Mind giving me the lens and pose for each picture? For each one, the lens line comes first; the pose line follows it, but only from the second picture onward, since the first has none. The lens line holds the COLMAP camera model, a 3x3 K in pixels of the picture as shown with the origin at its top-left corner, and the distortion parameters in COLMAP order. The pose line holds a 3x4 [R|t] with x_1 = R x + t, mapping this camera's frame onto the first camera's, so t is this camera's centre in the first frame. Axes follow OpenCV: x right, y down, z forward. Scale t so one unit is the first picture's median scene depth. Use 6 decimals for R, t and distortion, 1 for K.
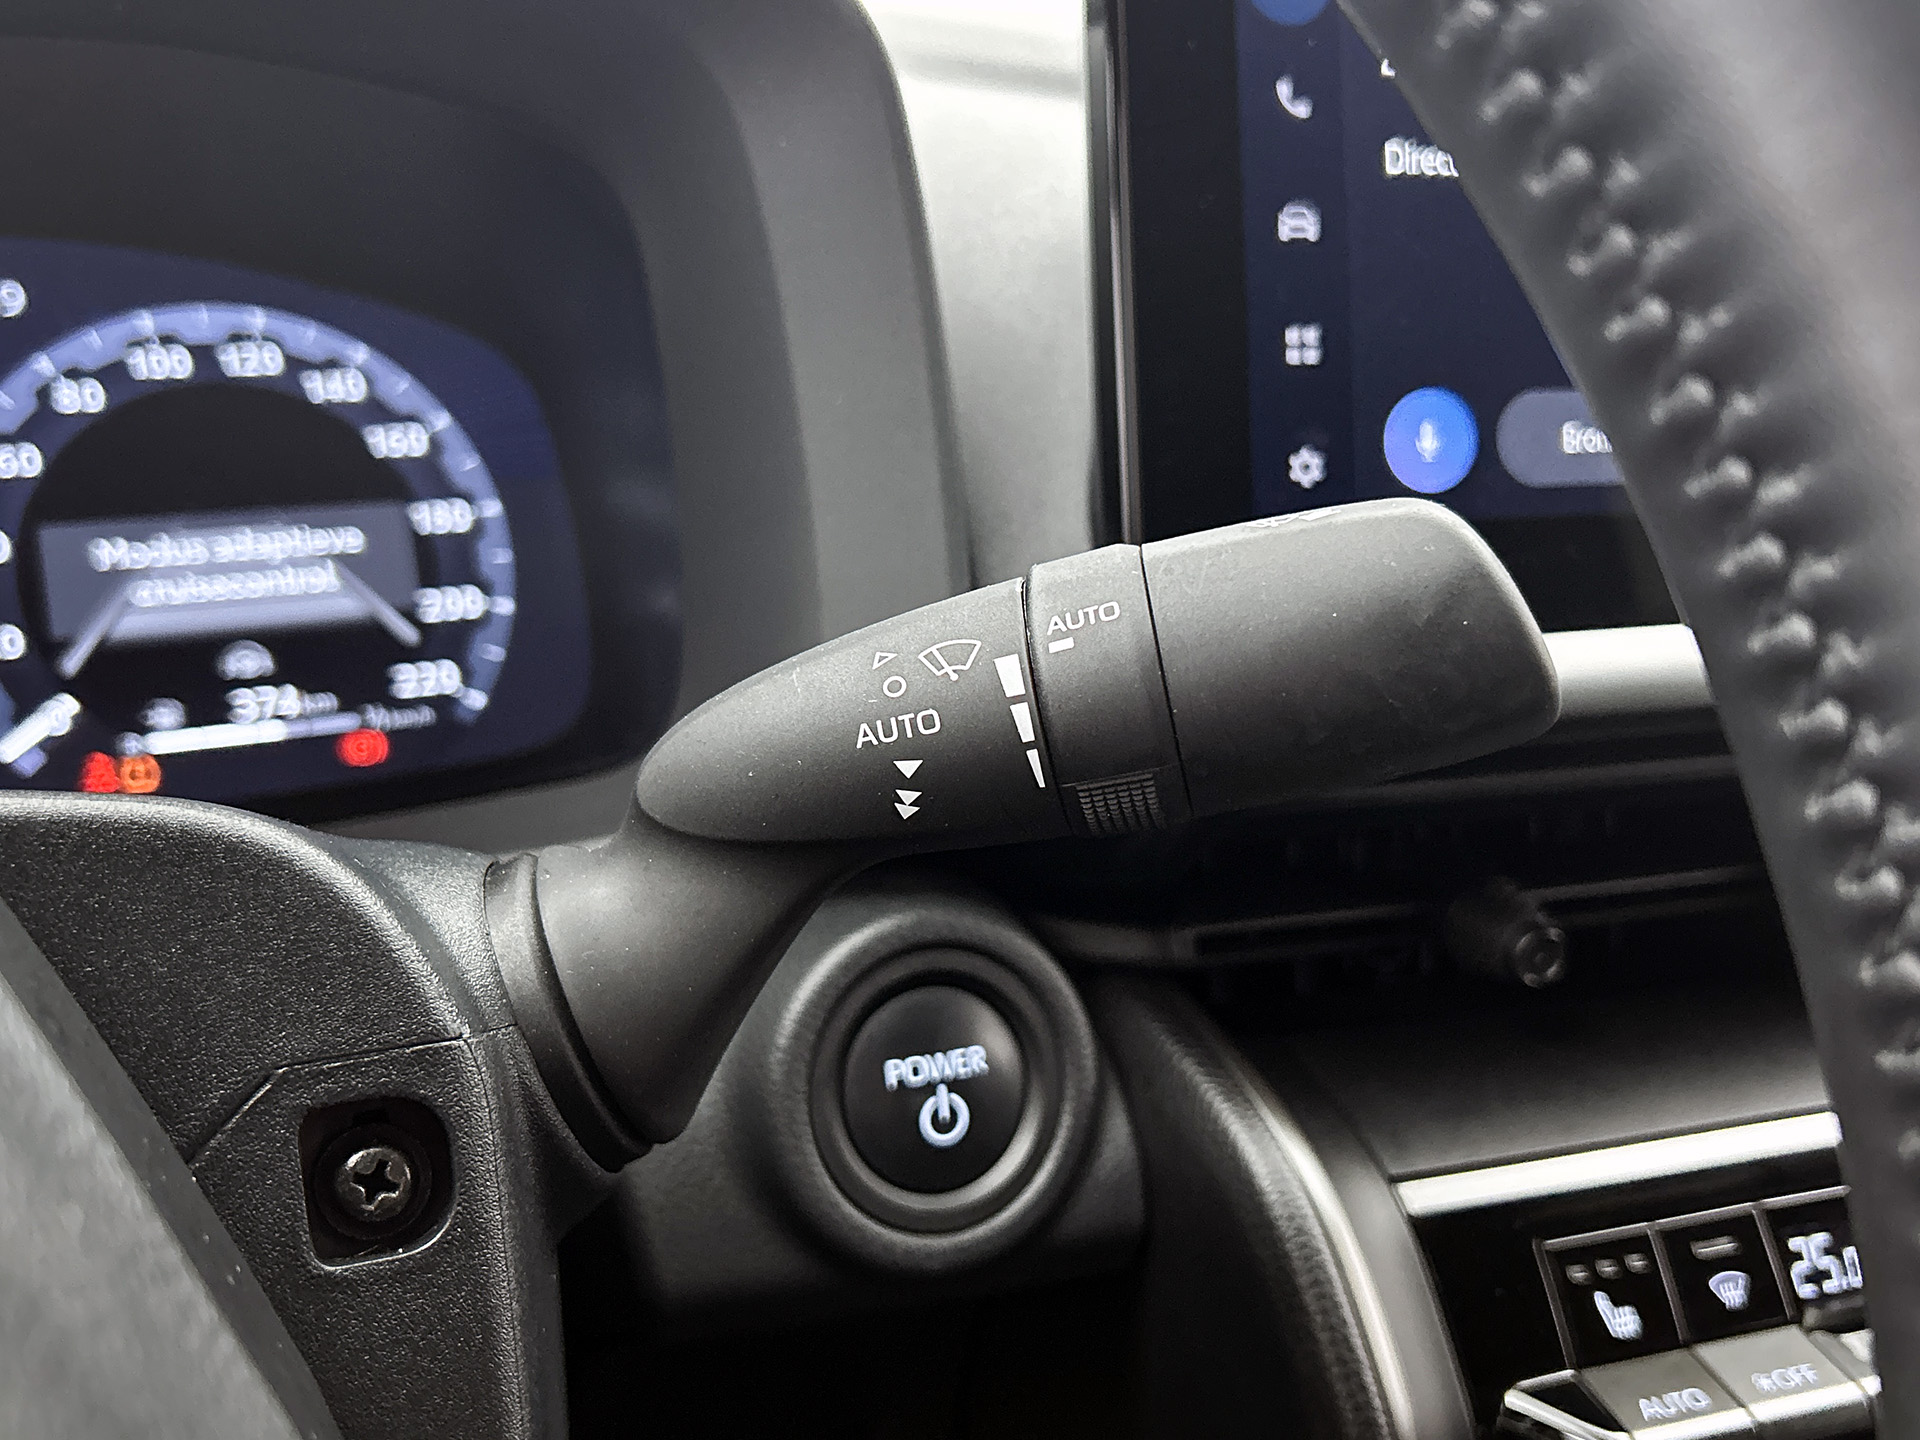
lens RADIAL K [[1846.2, 0, 975.1], [0, 1846.2, 736.9], [0, 0, 1]] dist [-0.012995, 0.000000]
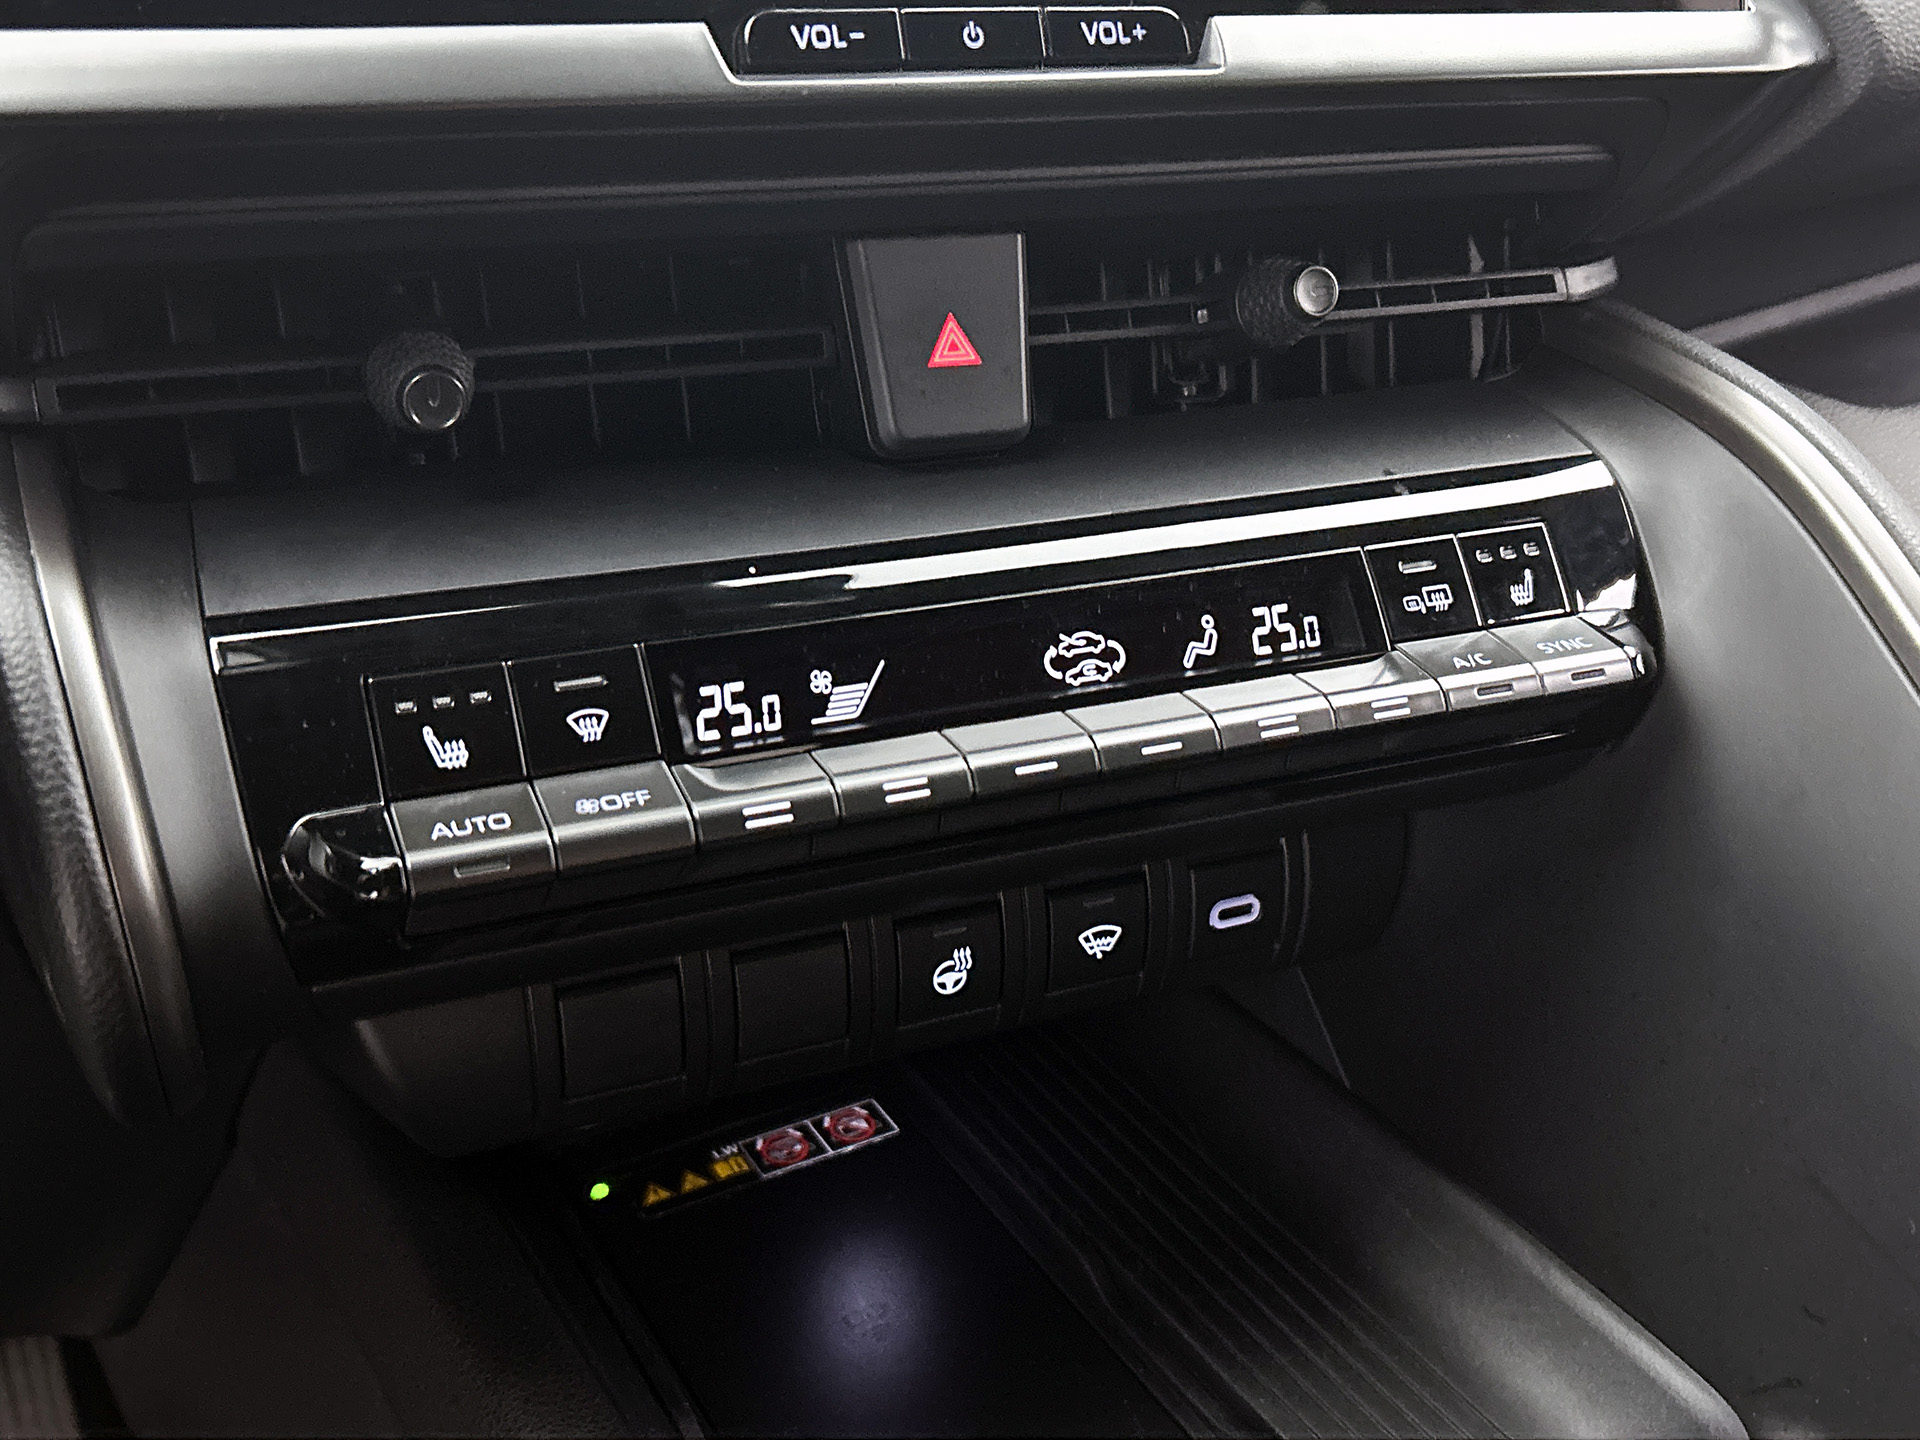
lens RADIAL K [[1875.4, 0, 946.1], [0, 1875.4, 702.3], [0, 0, 1]] dist [0.047971, 0.000000]
pose [[0.996403, -0.034954, 0.077195, 0.477380], [0.024638, 0.991108, 0.130755, 0.149278], [-0.081079, -0.128383, 0.988405, 0.003195]]
